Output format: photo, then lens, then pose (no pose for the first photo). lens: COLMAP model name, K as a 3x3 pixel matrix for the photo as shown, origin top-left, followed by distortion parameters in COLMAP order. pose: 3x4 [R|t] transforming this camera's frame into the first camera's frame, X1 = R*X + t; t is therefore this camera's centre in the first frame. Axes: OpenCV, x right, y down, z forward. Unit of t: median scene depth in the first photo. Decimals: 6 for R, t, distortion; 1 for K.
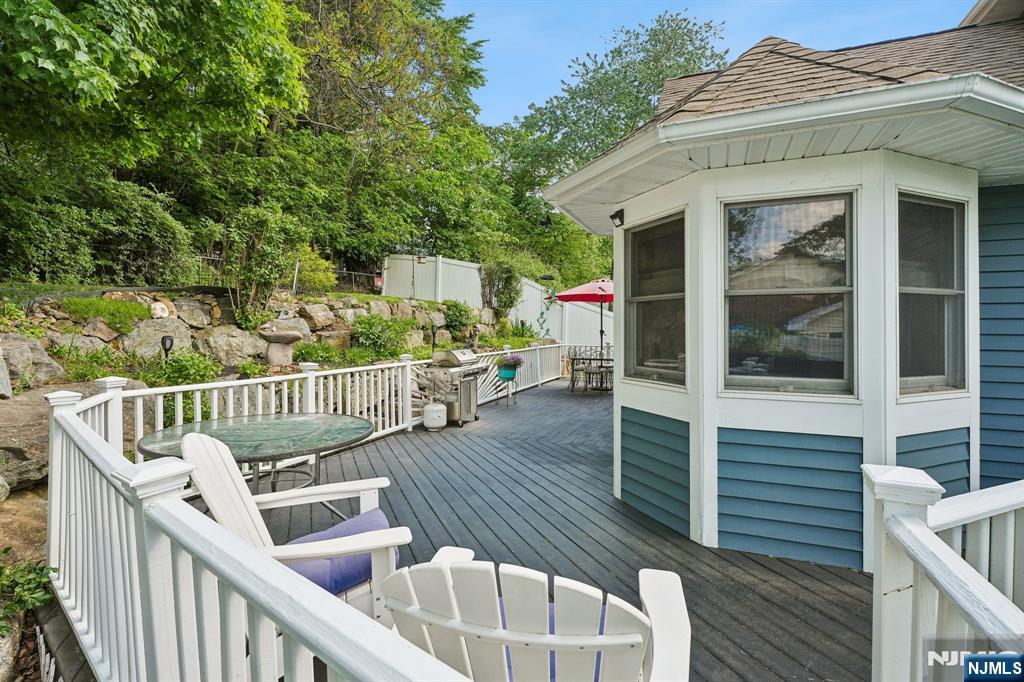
lens RADIAL K [[506.5, 0, 511.9], [0, 506.5, 336.4], [0, 0, 1]] dist [0.000691, 0.000070]
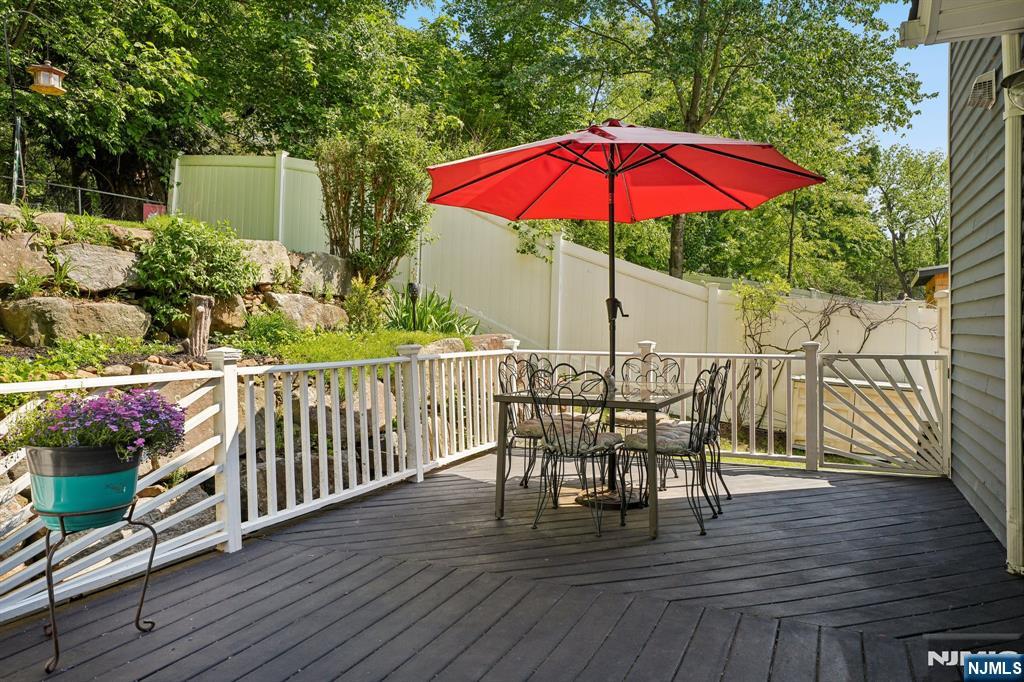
lens RADIAL K [[659.2, 0, 539.6], [0, 659.2, 348.3], [0, 0, 1]] dist [0.008986, 0.004034]
pose [[0.999722, 0.000238, -0.023591, 0.137898], [-0.000152, 0.999993, 0.003664, 0.014264], [0.023592, -0.003659, 0.999715, 0.590243]]
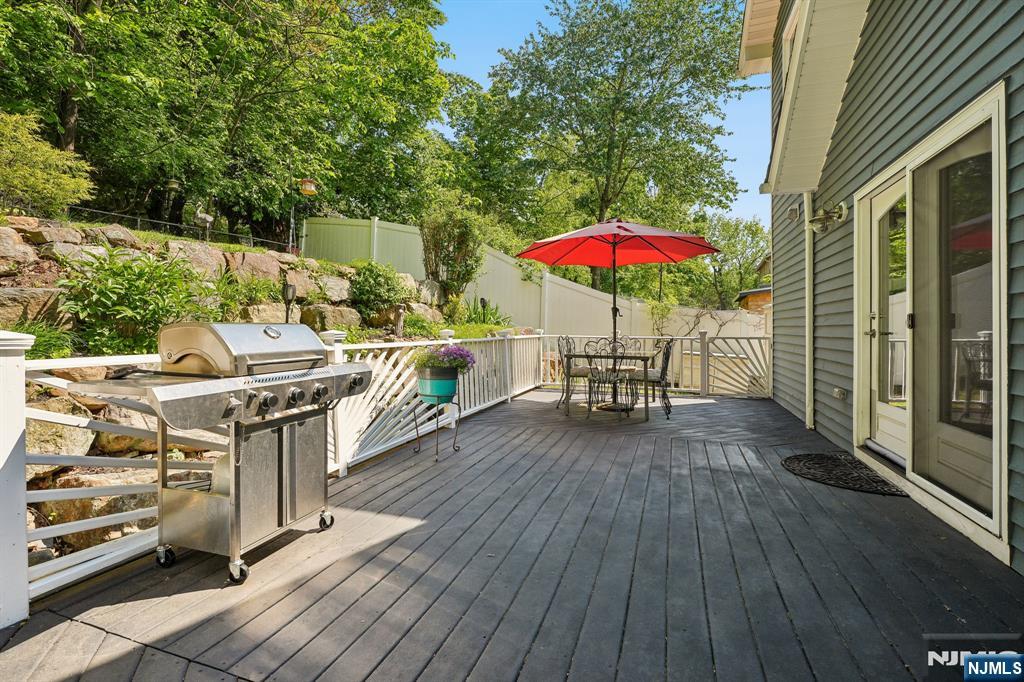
lens RADIAL K [[450.1, 0, 512.0], [0, 450.1, 341.0], [0, 0, 1]] dist [-0.000786, -0.000098]
pose [[0.998290, 0.002232, 0.058408, 0.026741], [-0.002384, 0.999994, 0.002520, 0.024337], [-0.058402, -0.002655, 0.998290, 0.465745]]
